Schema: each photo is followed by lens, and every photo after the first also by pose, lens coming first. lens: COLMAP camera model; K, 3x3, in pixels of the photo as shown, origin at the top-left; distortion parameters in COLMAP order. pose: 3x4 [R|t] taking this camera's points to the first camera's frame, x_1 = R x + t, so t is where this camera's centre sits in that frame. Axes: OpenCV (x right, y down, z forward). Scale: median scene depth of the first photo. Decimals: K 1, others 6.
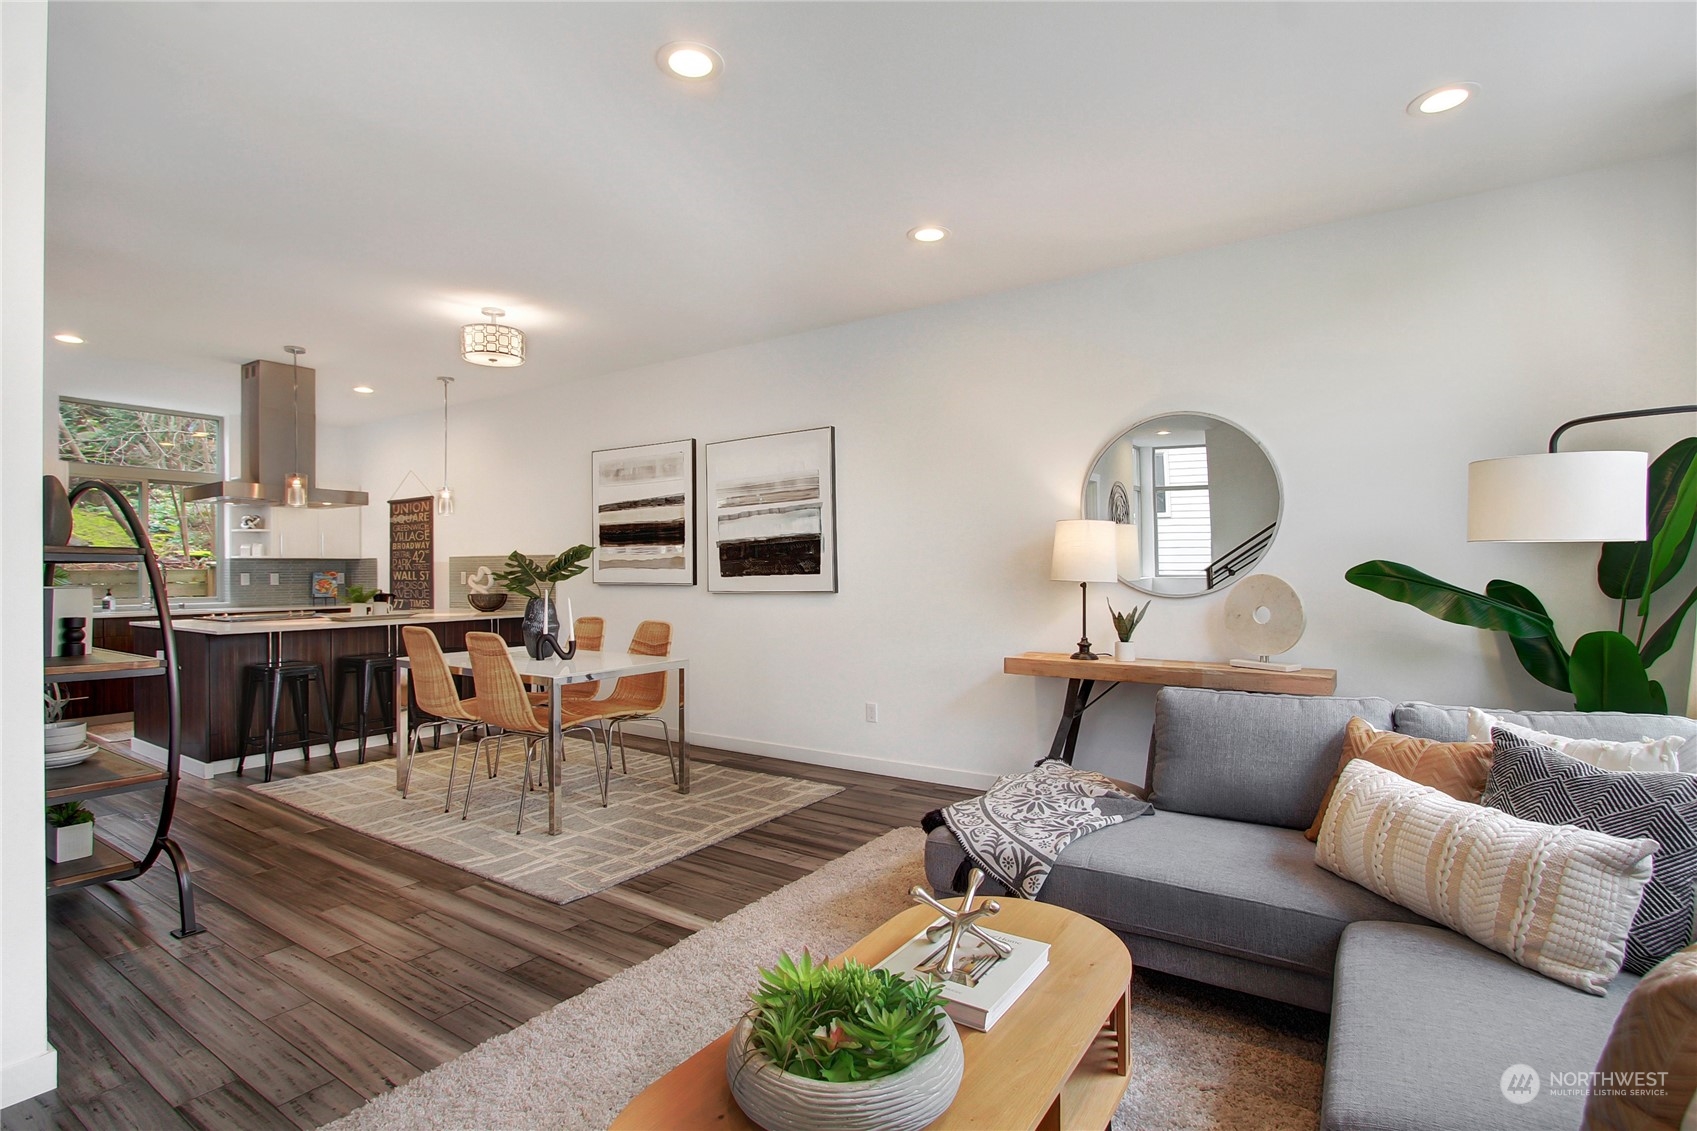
lens RADIAL K [[780.7, 0, 854.2], [0, 780.7, 570.2], [0, 0, 1]] dist [0.013298, -0.015314]
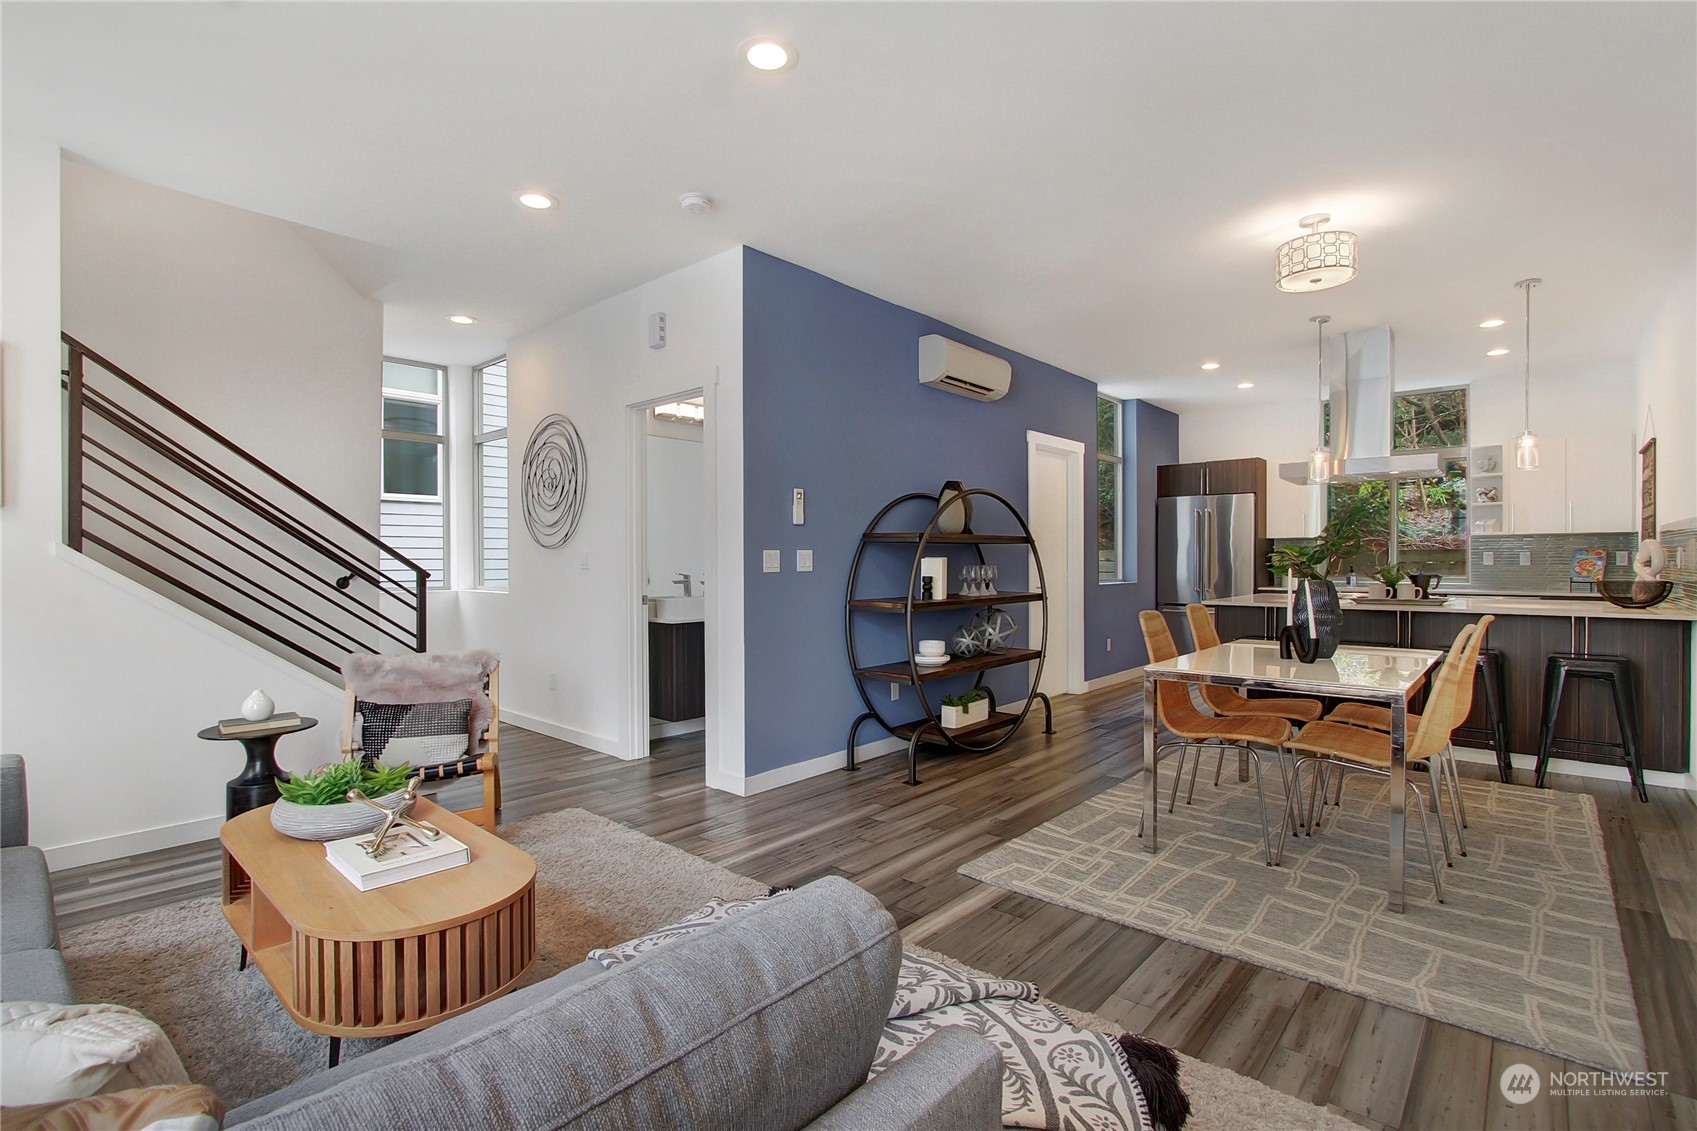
lens RADIAL K [[818.9, 0, 837.8], [0, 818.9, 568.3], [0, 0, 1]] dist [0.000067, 0.000201]
pose [[-0.137047, 0.014238, -0.990462, 0.389857], [0.003751, 0.999897, 0.013854, 0.009882], [0.990557, -0.001816, -0.137086, 0.557454]]
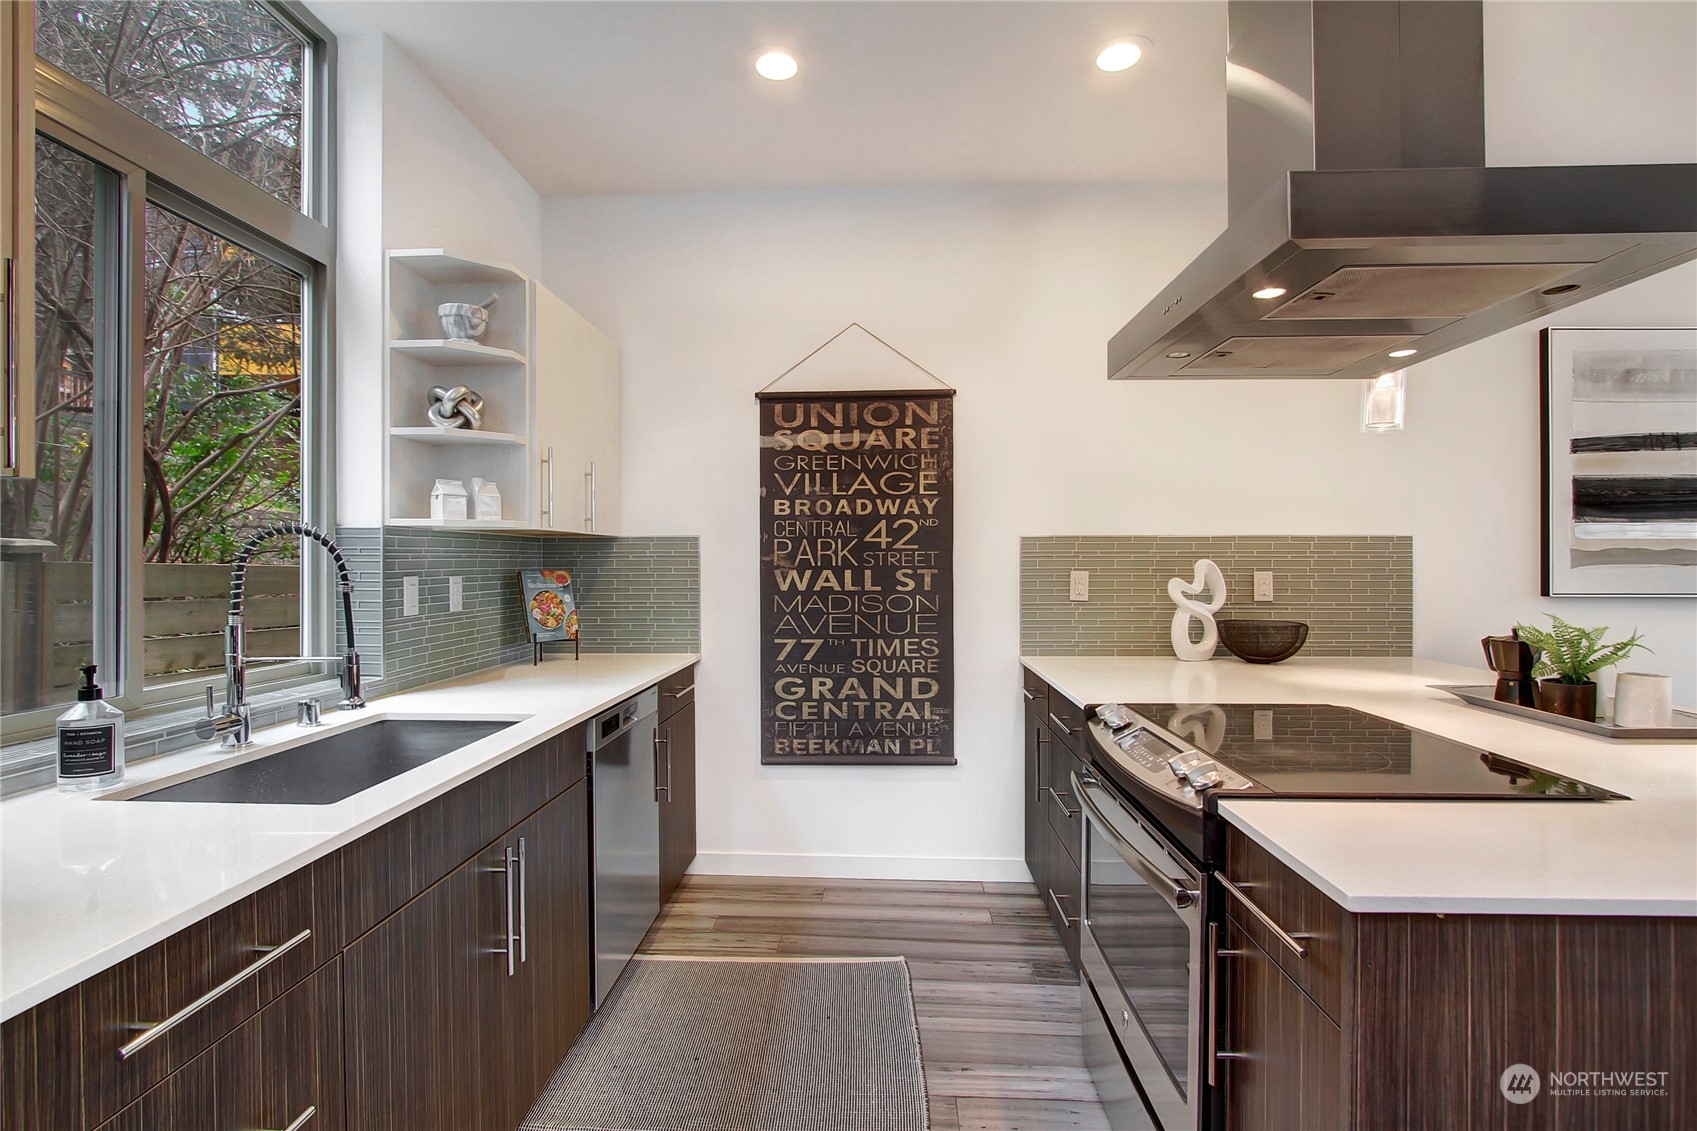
lens RADIAL K [[796.9, 0, 841.6], [0, 796.9, 566.6], [0, 0, 1]] dist [-0.015961, 0.001440]
pose [[0.861700, 0.000646, 0.507417, -1.154477], [-0.002912, 0.999989, 0.003671, -0.002575], [-0.507409, -0.004641, 0.861693, 0.950457]]
